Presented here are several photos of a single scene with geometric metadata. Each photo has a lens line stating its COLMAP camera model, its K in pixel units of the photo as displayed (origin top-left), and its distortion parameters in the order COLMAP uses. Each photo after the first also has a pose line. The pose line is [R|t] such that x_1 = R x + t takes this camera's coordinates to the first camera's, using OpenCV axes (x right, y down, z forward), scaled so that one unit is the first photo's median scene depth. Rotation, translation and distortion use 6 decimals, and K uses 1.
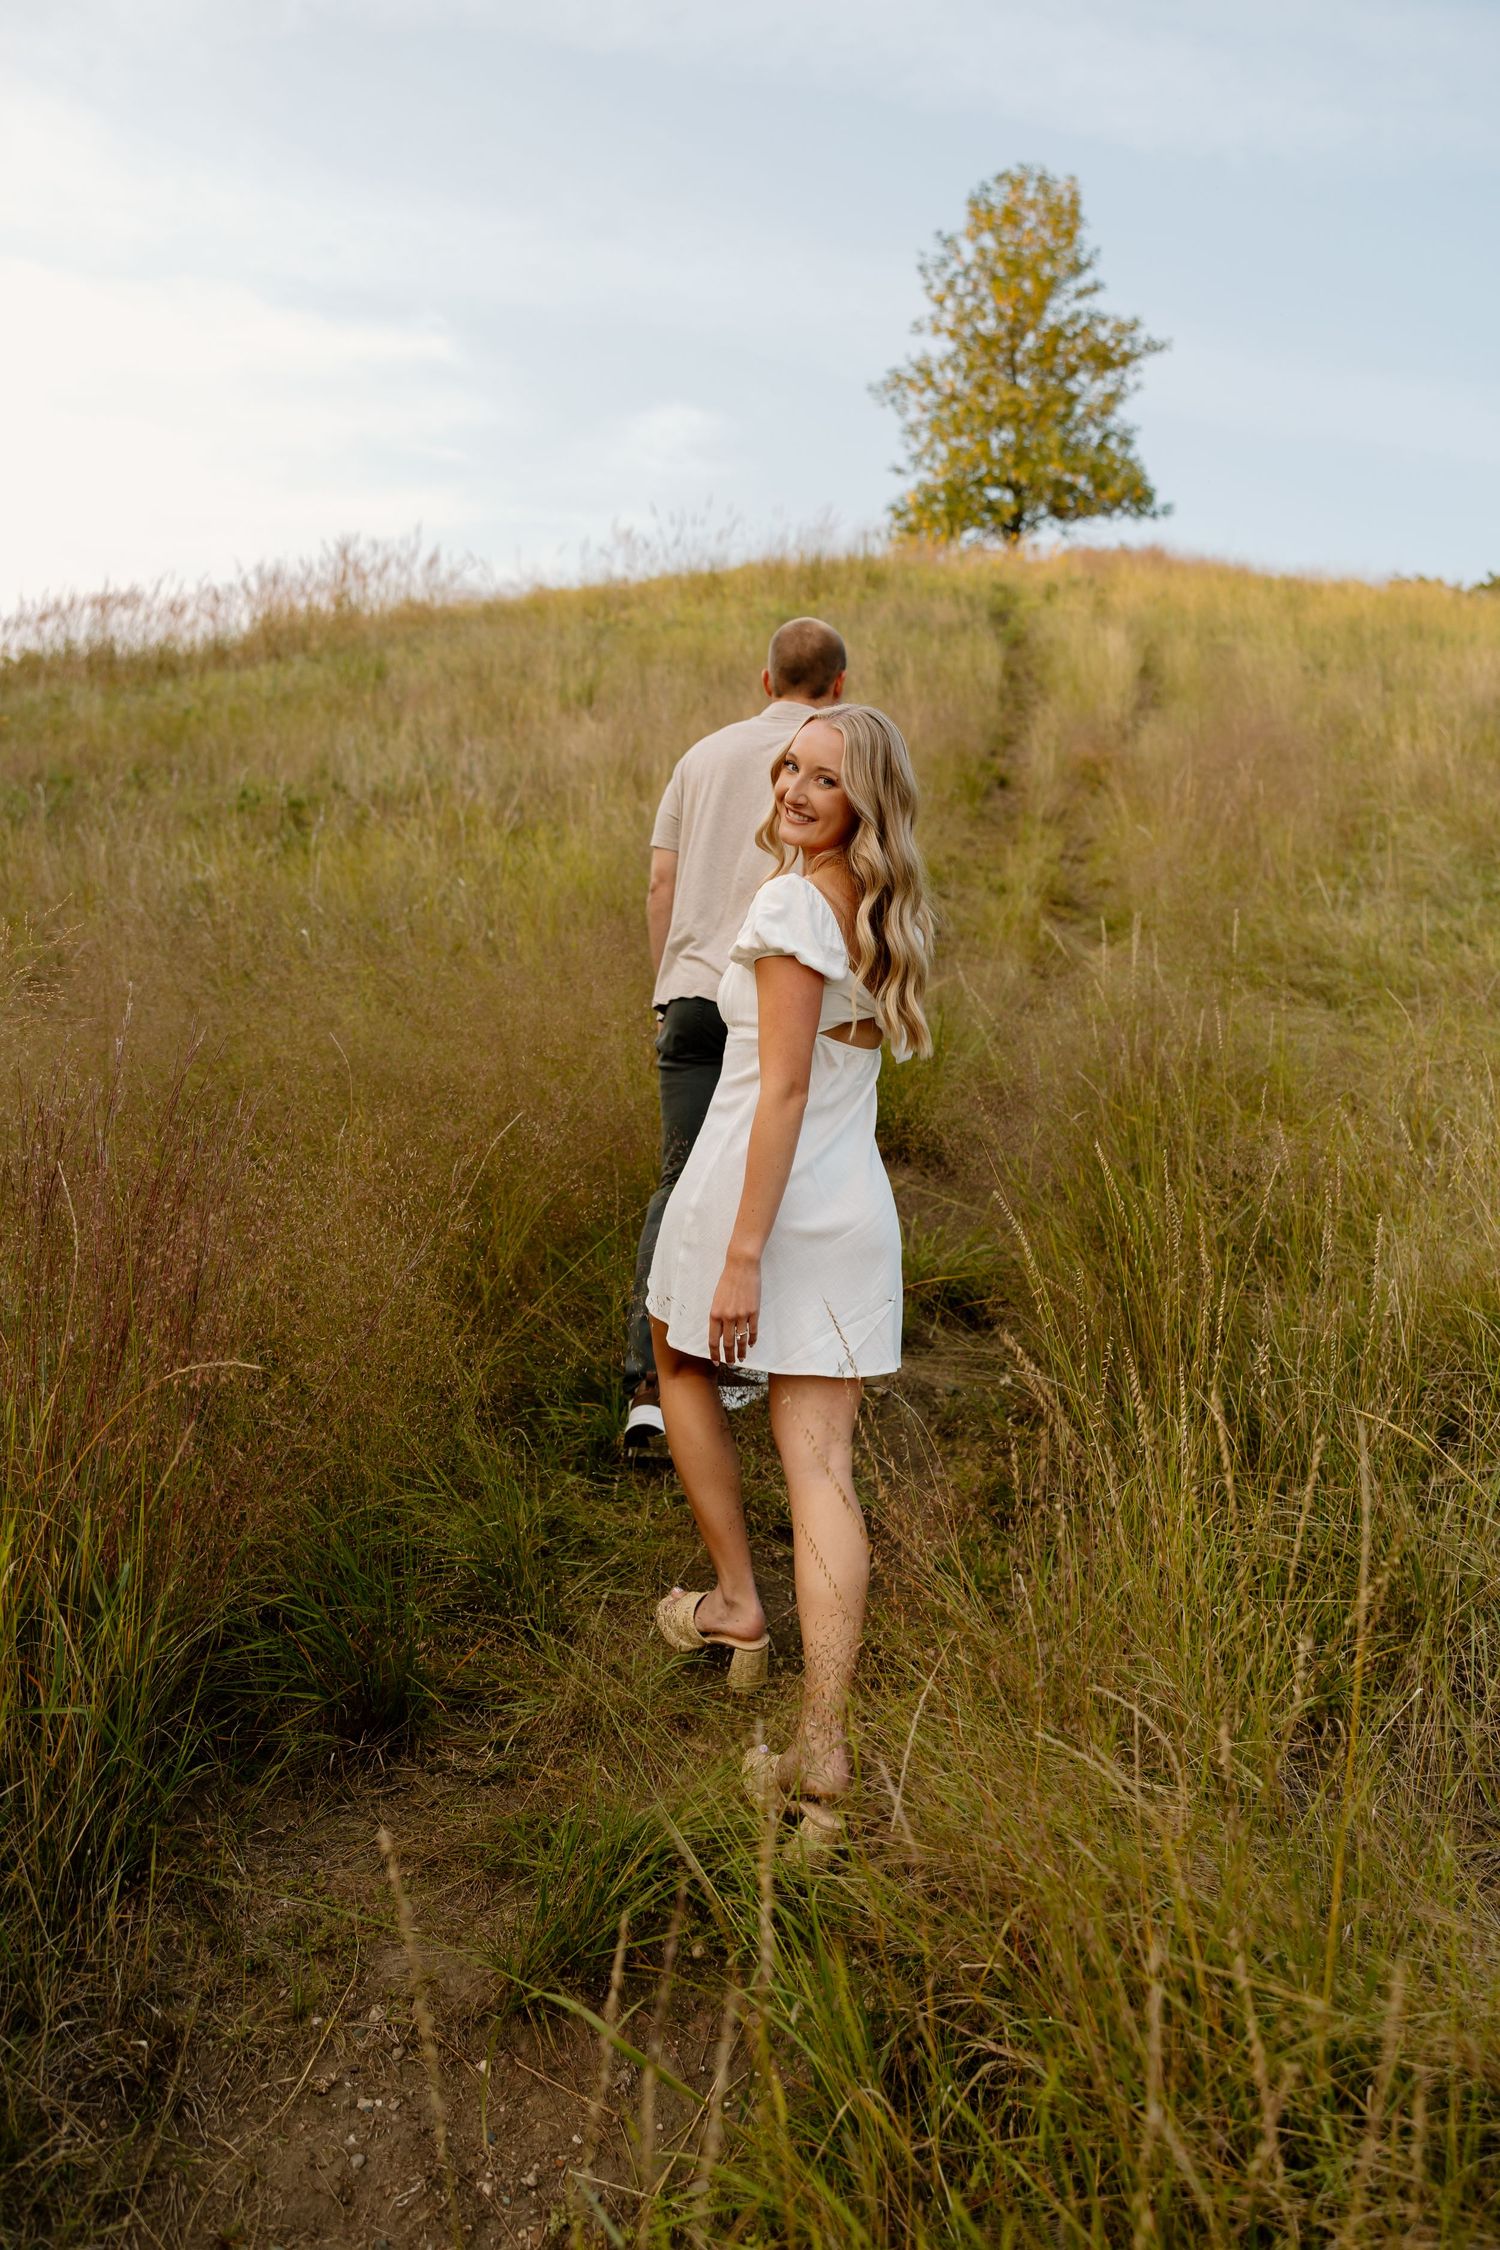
lens RADIAL K [[1827.5, 0, 757.4], [0, 1827.5, 1123.6], [0, 0, 1]] dist [0.014762, 0.006582]
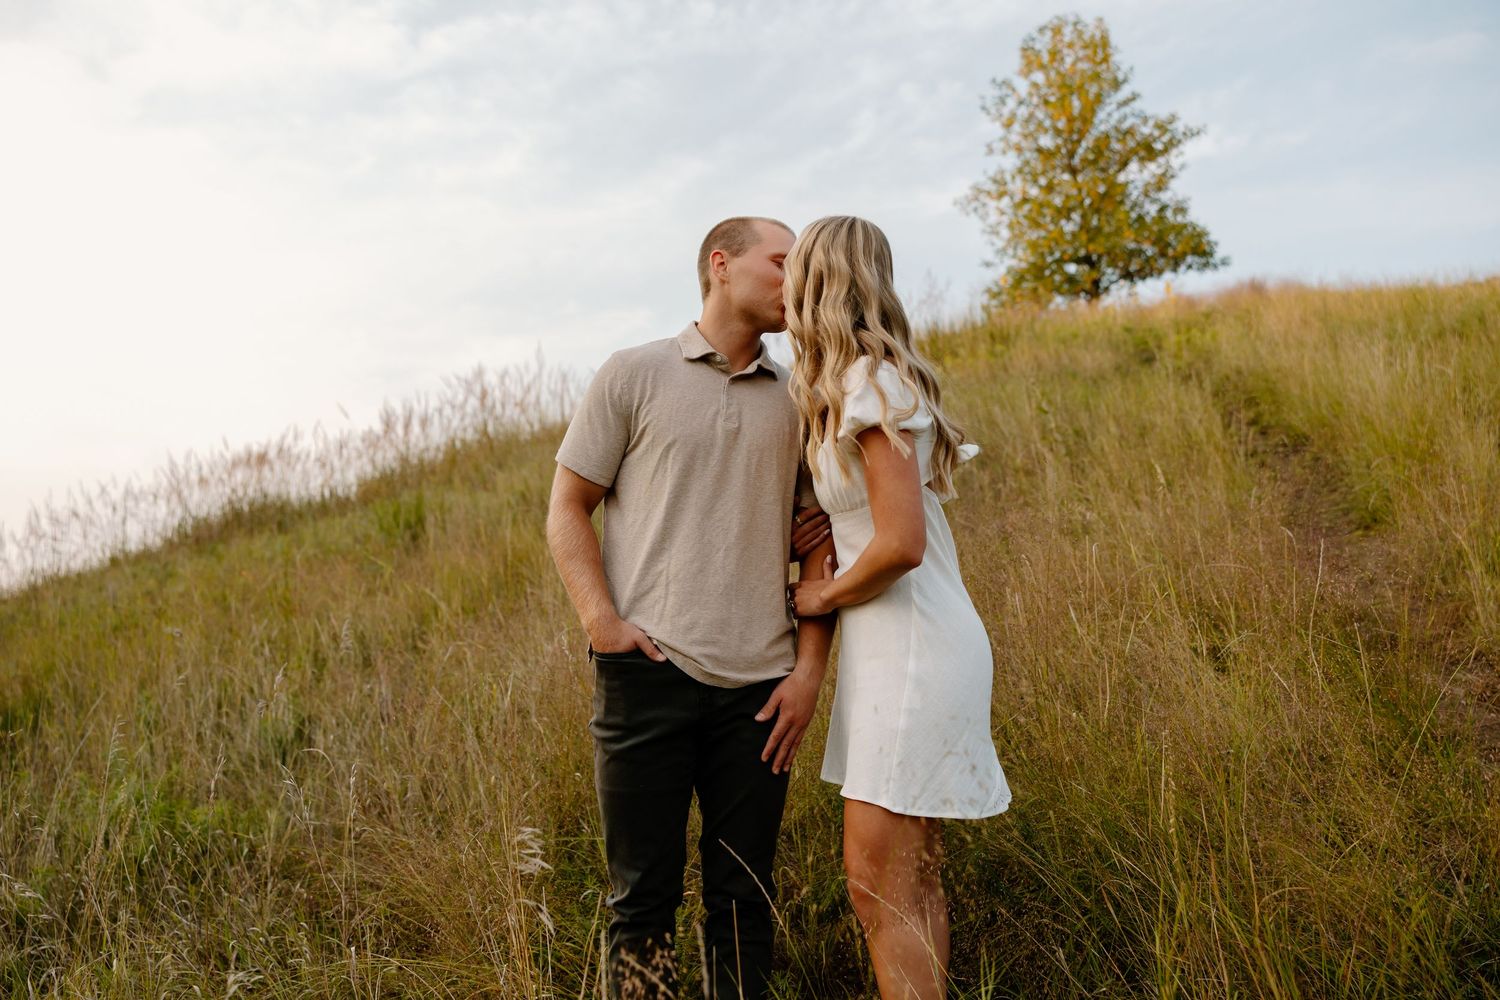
lens RADIAL K [[1167.2, 0, 754.8], [0, 1167.2, 527.2], [0, 0, 1]] dist [0.007520, 0.008798]
pose [[0.985383, -0.115283, -0.125419, 0.001398], [0.093383, 0.981301, -0.168312, -0.069809], [0.142477, 0.154139, 0.977723, 0.254035]]
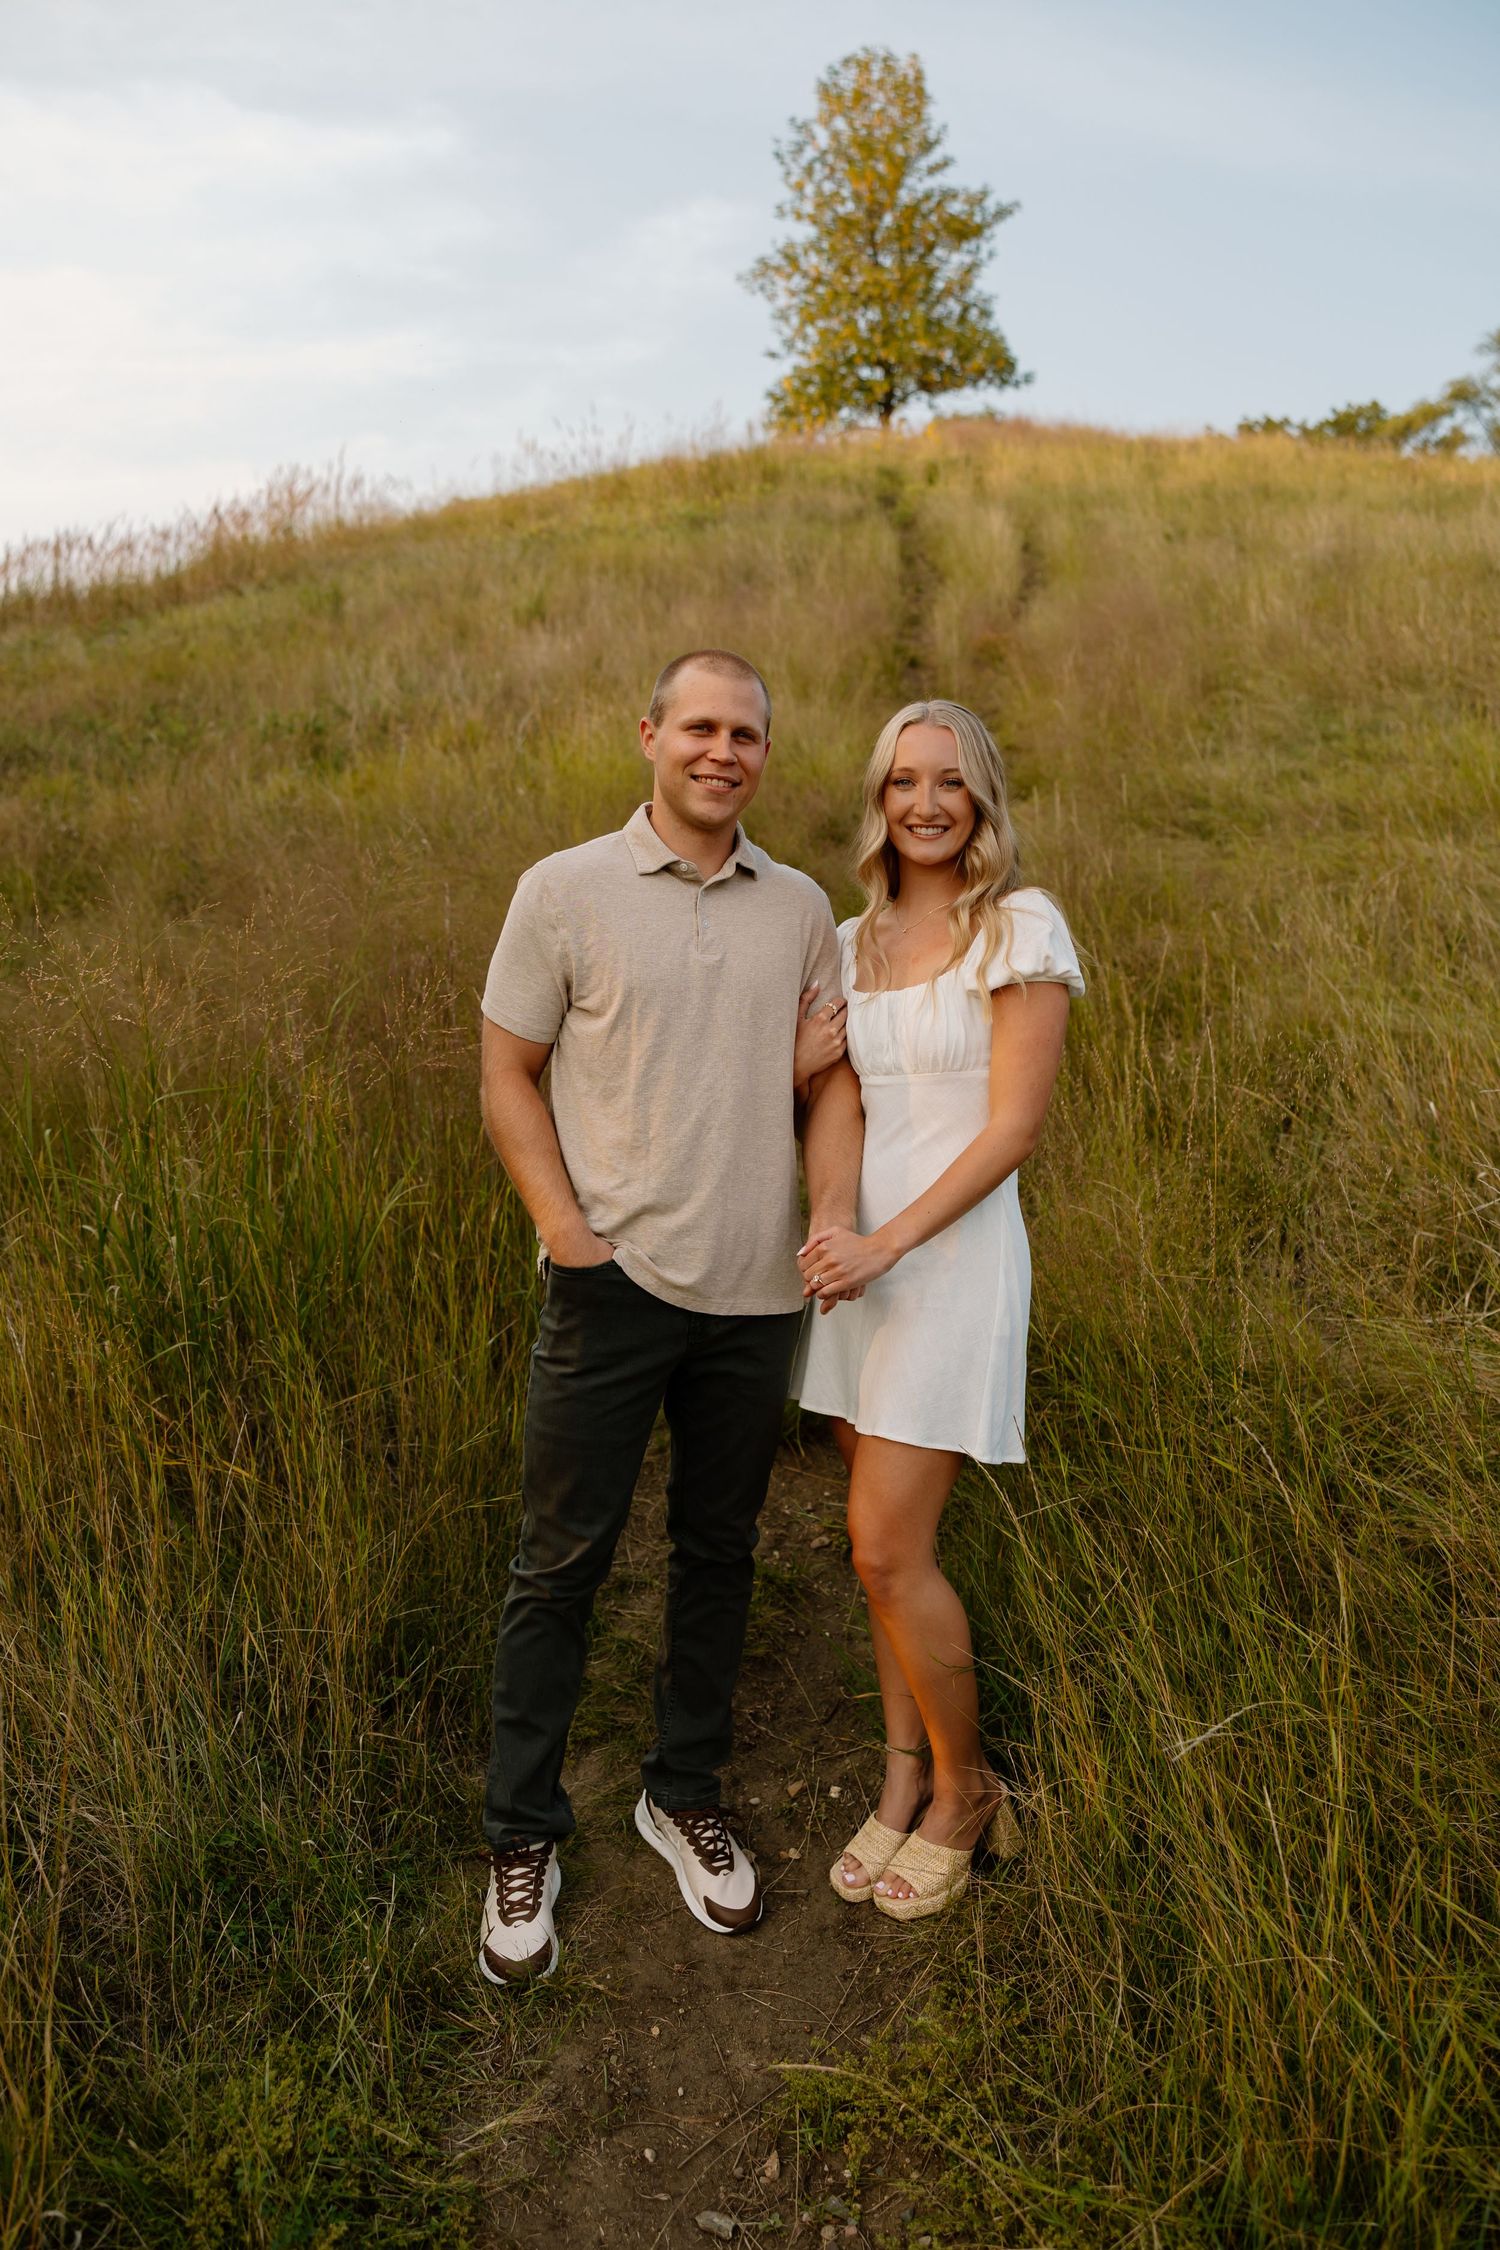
lens RADIAL K [[1757.7, 0, 736.6], [0, 1757.7, 1114.8], [0, 0, 1]] dist [0.008839, 0.008700]
pose [[0.996081, -0.082860, 0.030943, -0.011586], [0.080462, 0.994153, 0.072011, 0.002319], [-0.036729, -0.069239, 0.996924, -0.039347]]
